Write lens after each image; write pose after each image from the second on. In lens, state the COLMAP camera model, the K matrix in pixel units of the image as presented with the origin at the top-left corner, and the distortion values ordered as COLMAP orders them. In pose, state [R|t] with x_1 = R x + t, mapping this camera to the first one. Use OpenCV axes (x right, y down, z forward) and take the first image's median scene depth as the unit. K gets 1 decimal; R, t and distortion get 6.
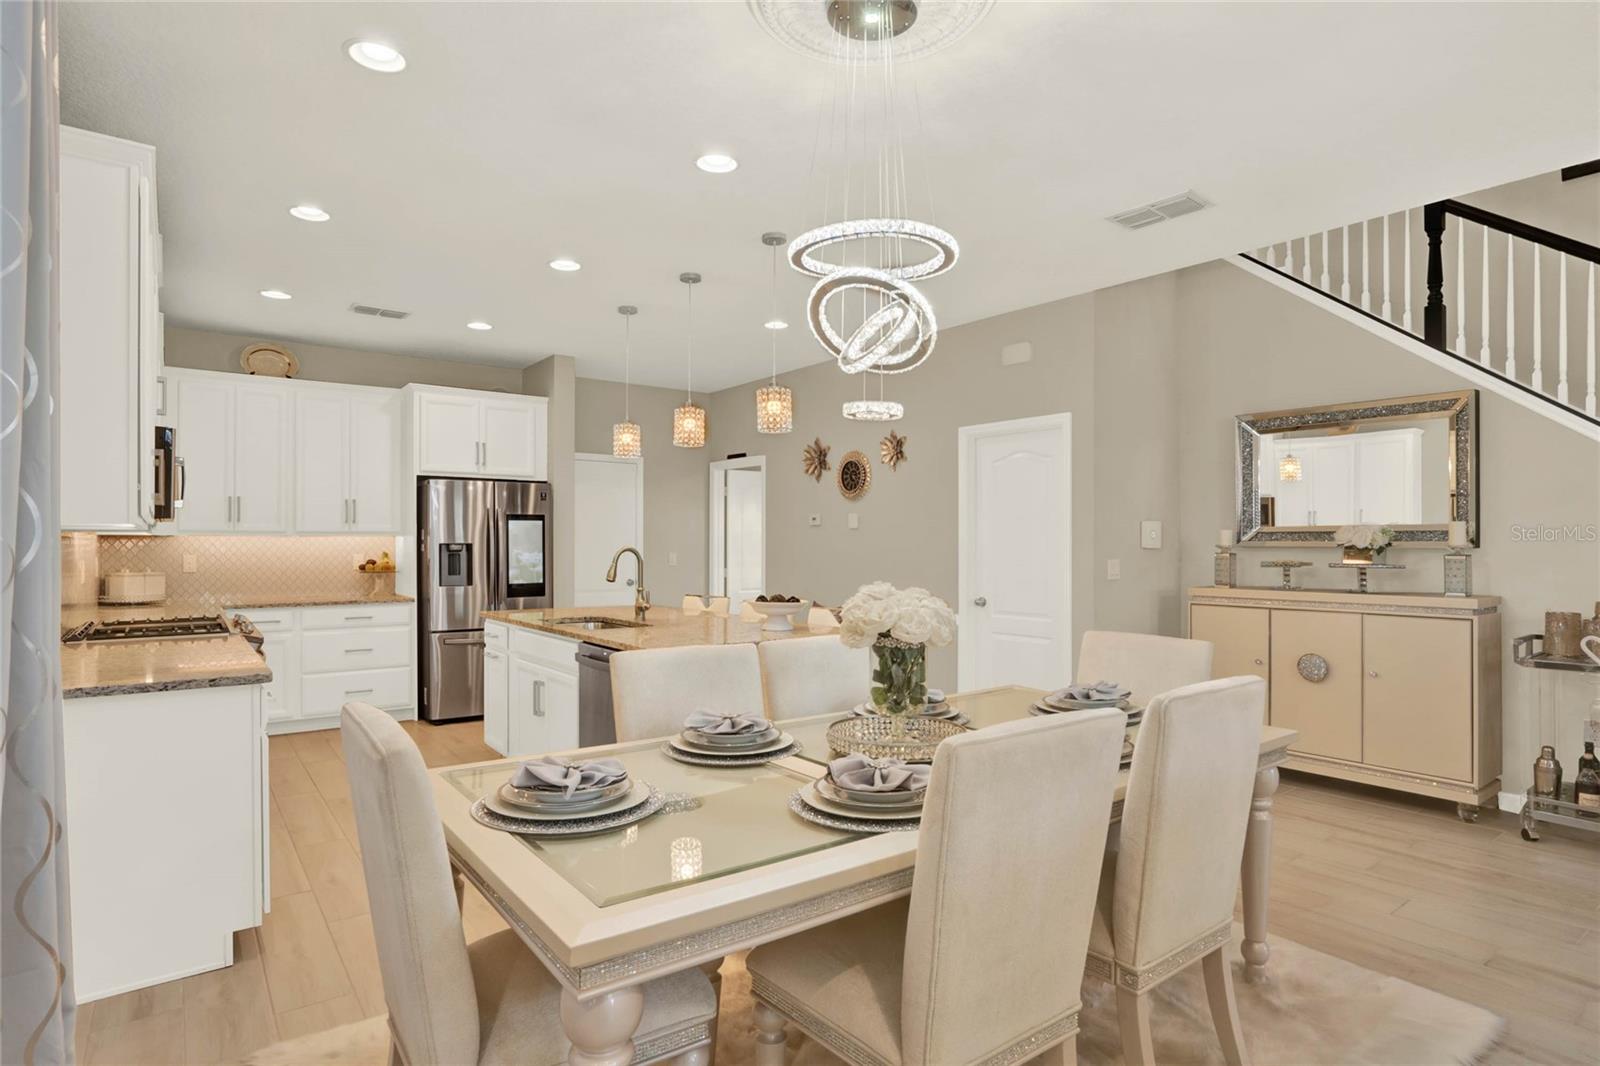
lens RADIAL K [[855.4, 0, 796.6], [0, 855.4, 543.2], [0, 0, 1]] dist [-0.056812, 0.038355]
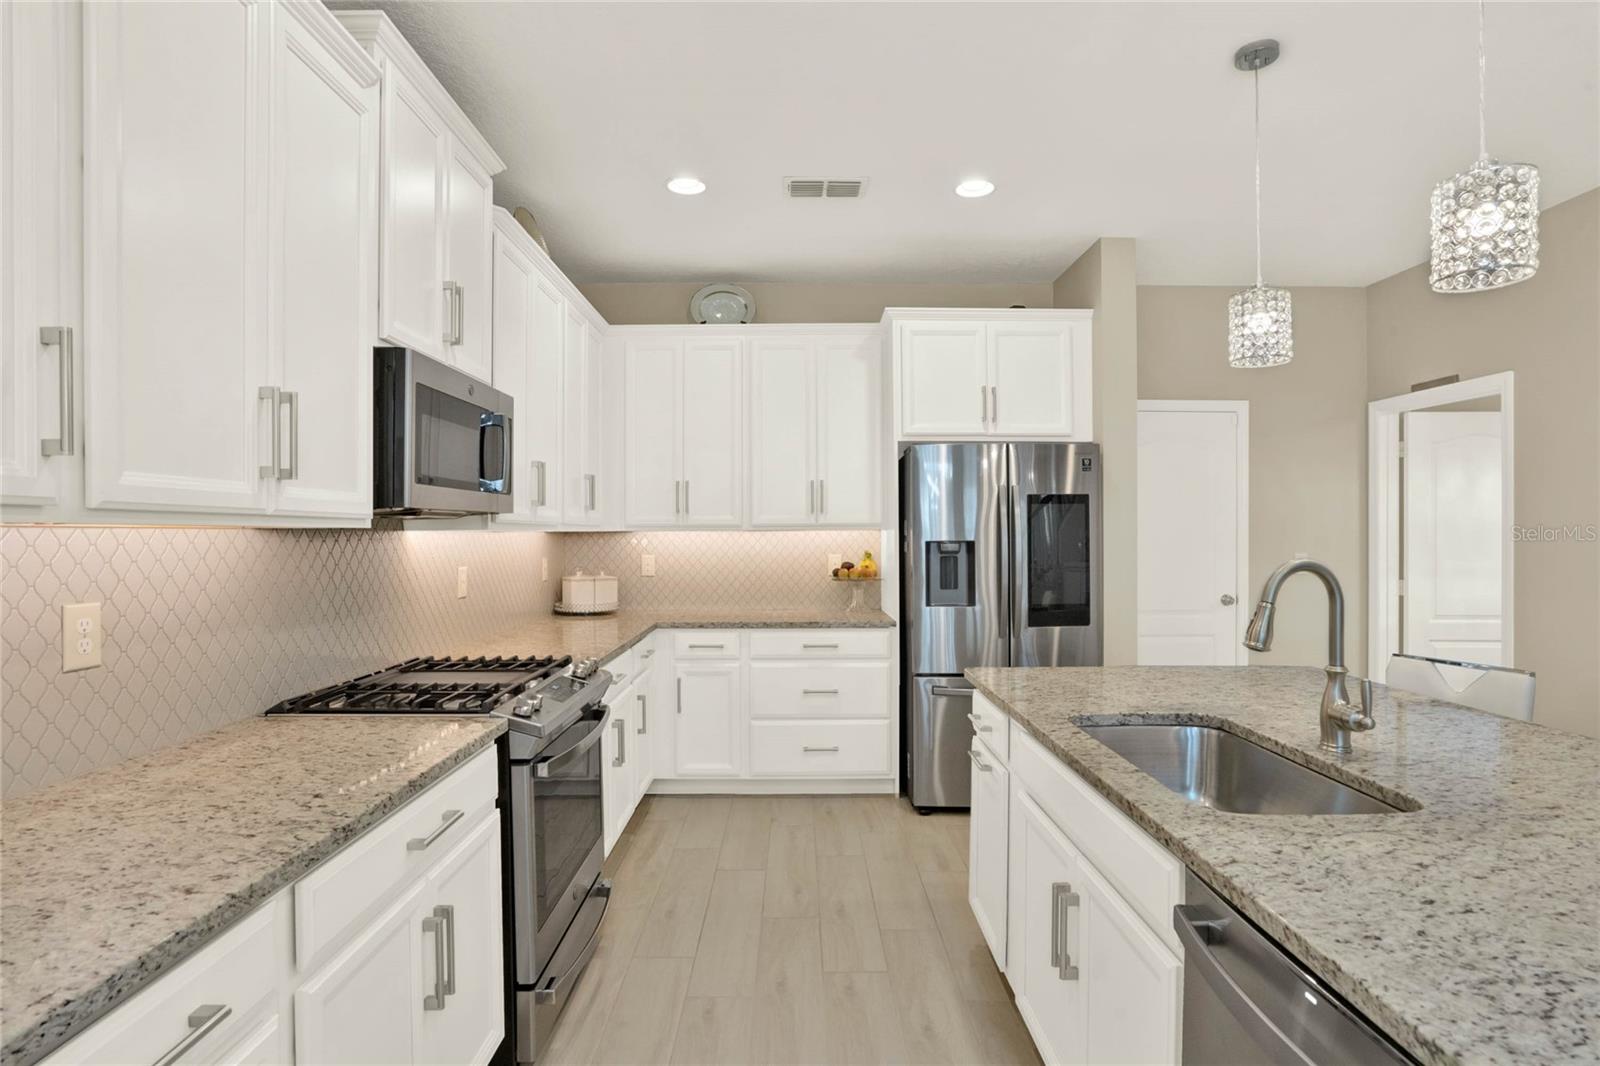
lens RADIAL K [[808.3, 0, 798.3], [0, 808.3, 536.2], [0, 0, 1]] dist [-0.060153, 0.032265]
pose [[0.801668, -0.000597, -0.597769, -0.122982], [0.004051, 0.999982, 0.004433, -0.006711], [0.597756, -0.005976, 0.801656, 0.427813]]
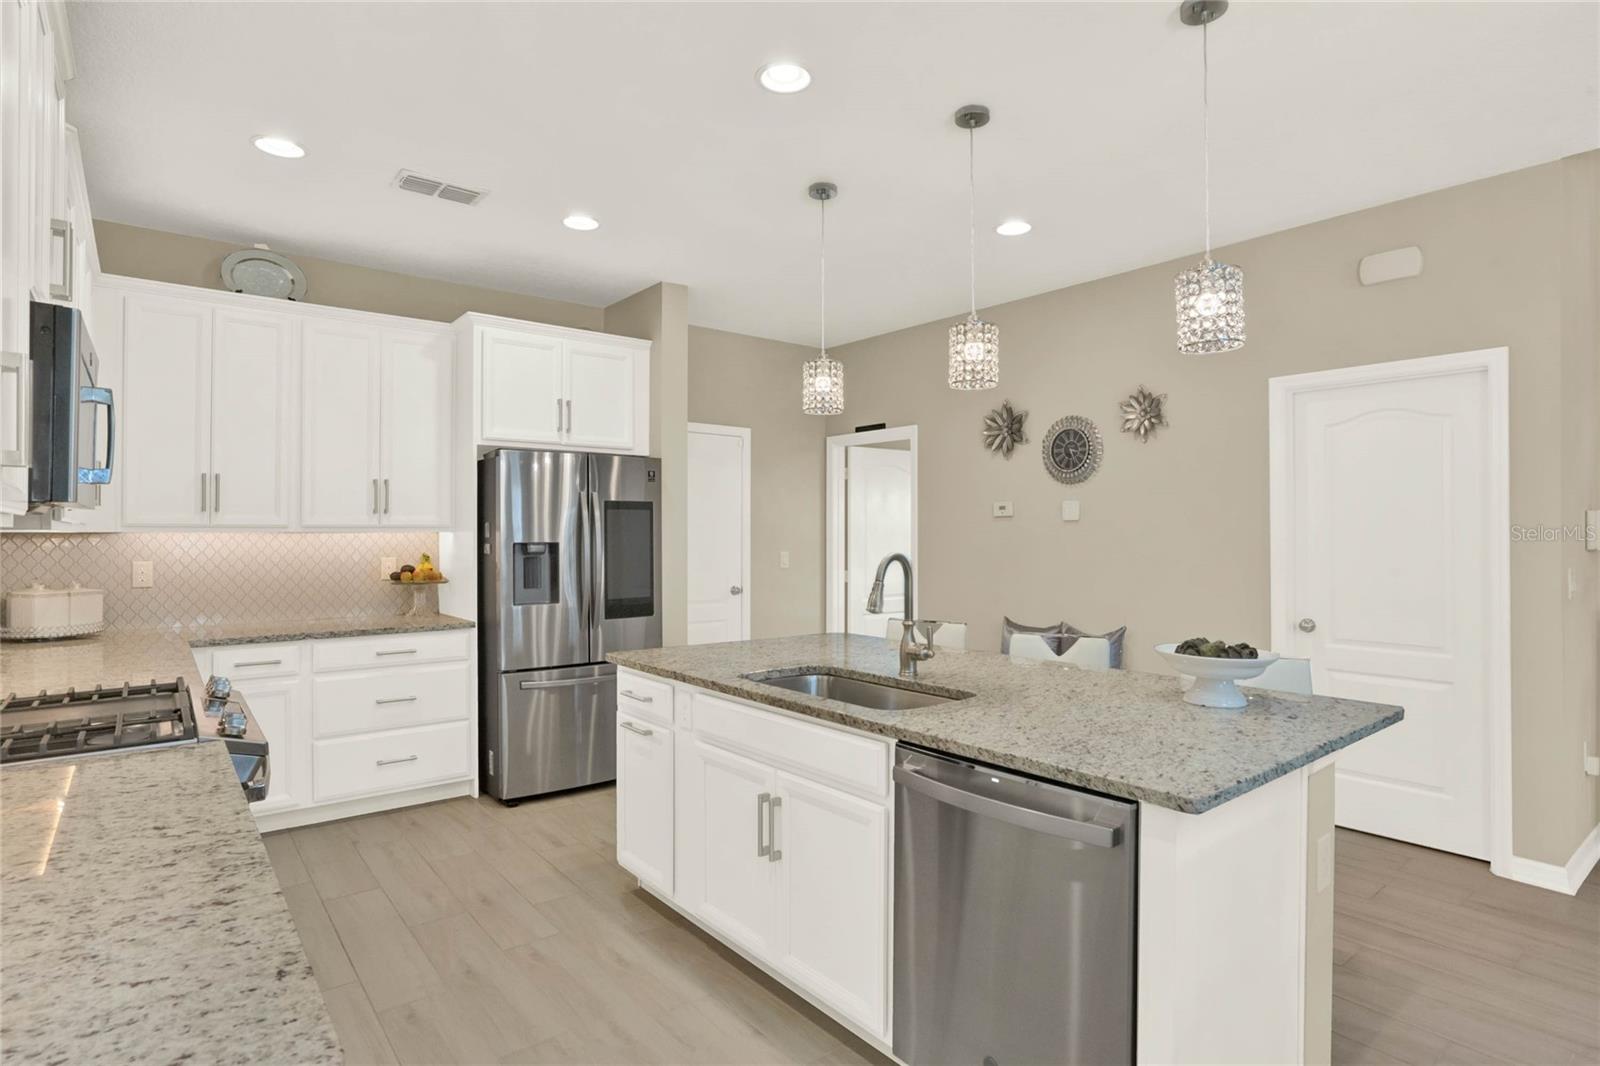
lens RADIAL K [[829.0, 0, 795.5], [0, 829.0, 529.7], [0, 0, 1]] dist [-0.063075, 0.034738]
pose [[0.999411, -0.001211, 0.034286, -0.210984], [0.001372, 0.999988, -0.004650, -0.006975], [-0.034280, 0.004694, 0.999401, 0.317880]]
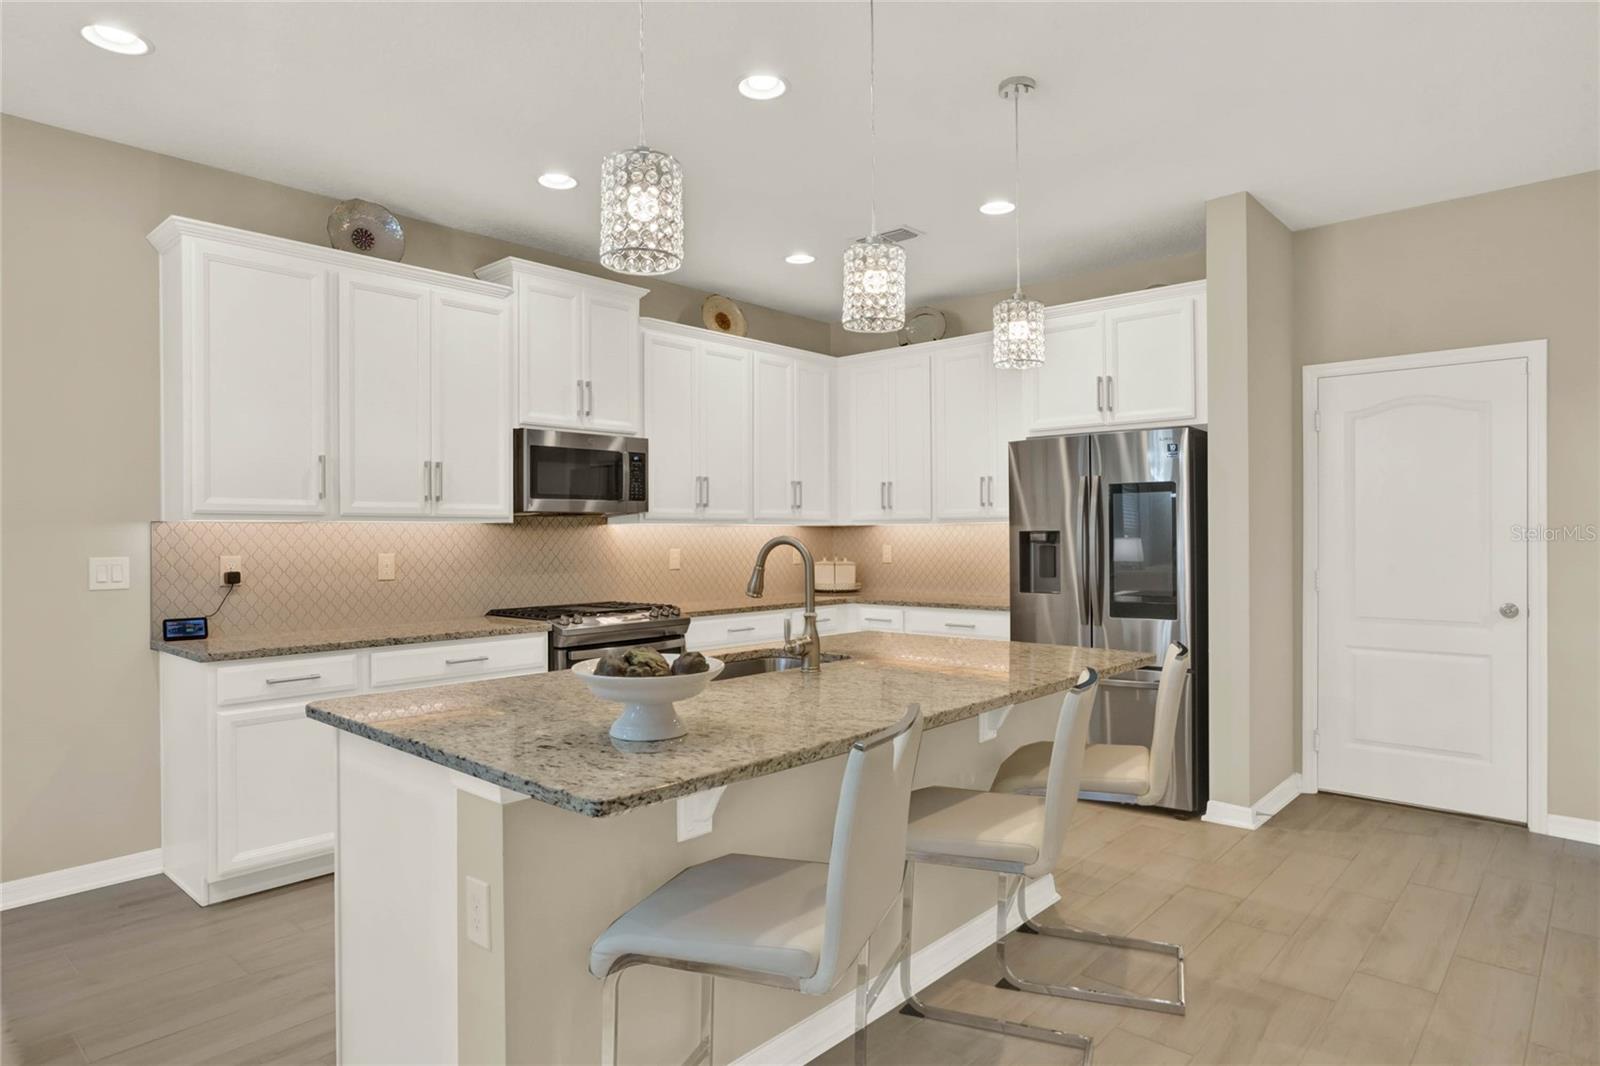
lens RADIAL K [[929.5, 0, 793.2], [0, 929.5, 532.8], [0, 0, 1]] dist [-0.000522, 0.000118]
pose [[0.193313, -0.003200, -0.981132, 0.294746], [0.006740, 0.999975, -0.001934, 0.001572], [0.981114, -0.006239, 0.193330, 0.650124]]
